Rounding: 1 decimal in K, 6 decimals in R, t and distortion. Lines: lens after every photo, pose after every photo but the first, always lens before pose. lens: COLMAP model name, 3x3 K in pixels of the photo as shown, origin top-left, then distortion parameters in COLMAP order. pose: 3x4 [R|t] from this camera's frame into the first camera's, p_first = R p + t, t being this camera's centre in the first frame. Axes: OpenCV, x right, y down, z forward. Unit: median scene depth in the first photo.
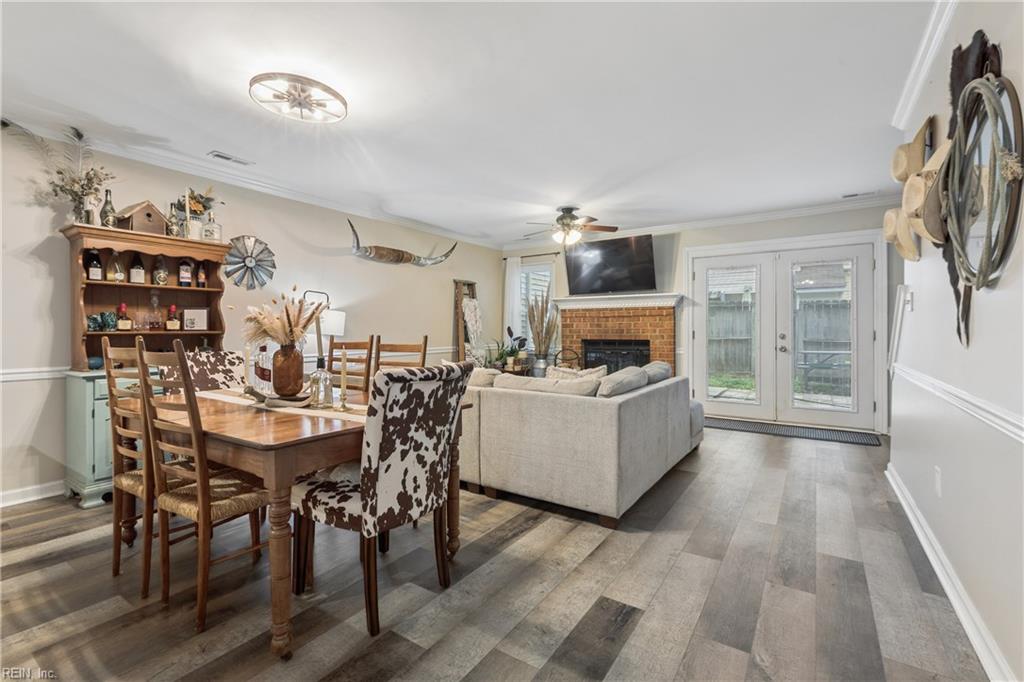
lens RADIAL K [[455.9, 0, 498.9], [0, 455.9, 334.3], [0, 0, 1]] dist [0.000610, 0.000328]
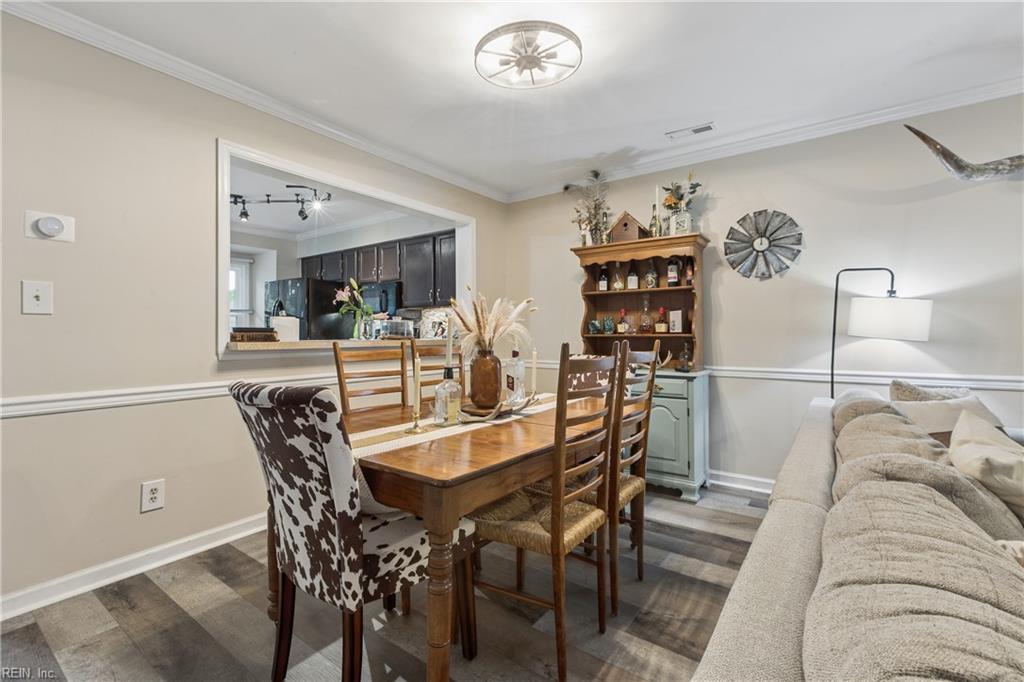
lens RADIAL K [[455.9, 0, 498.9], [0, 455.9, 334.3], [0, 0, 1]] dist [0.000610, 0.000328]
pose [[-0.032185, -0.001672, -0.999481, 0.282414], [-0.006192, 0.999980, -0.001473, -0.002976], [0.999463, 0.006142, -0.032195, 0.699529]]
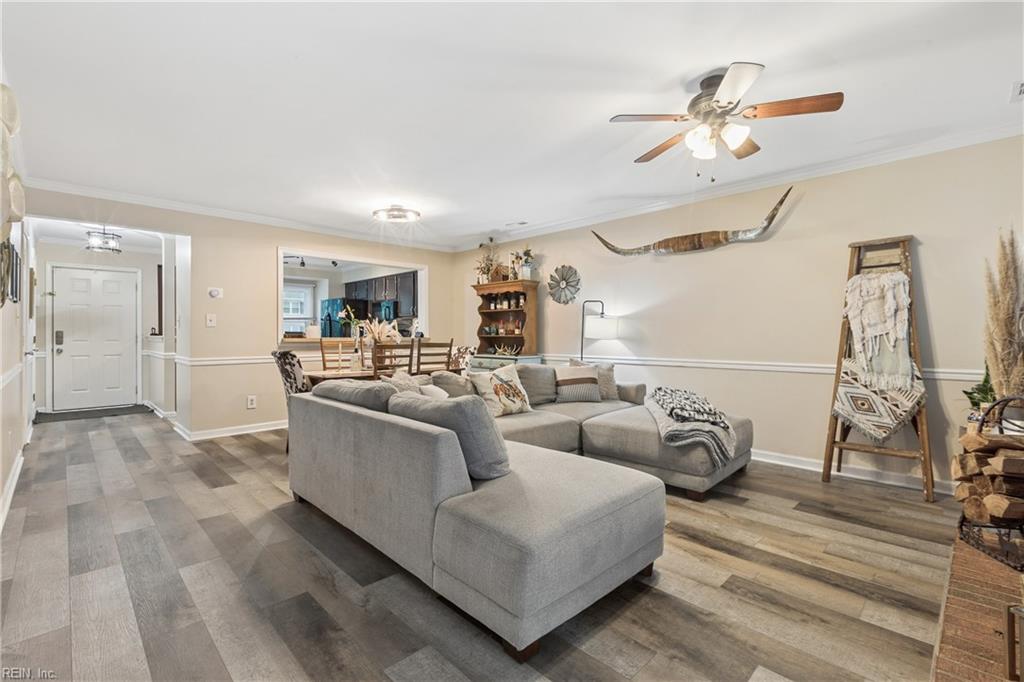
lens RADIAL K [[452.9, 0, 501.4], [0, 452.9, 337.4], [0, 0, 1]] dist [-0.000609, -0.000059]
pose [[-0.190613, 0.006251, -0.981645, 0.972360], [-0.009957, 0.999916, 0.008301, -0.012463], [0.981615, 0.011357, -0.190535, 1.291621]]
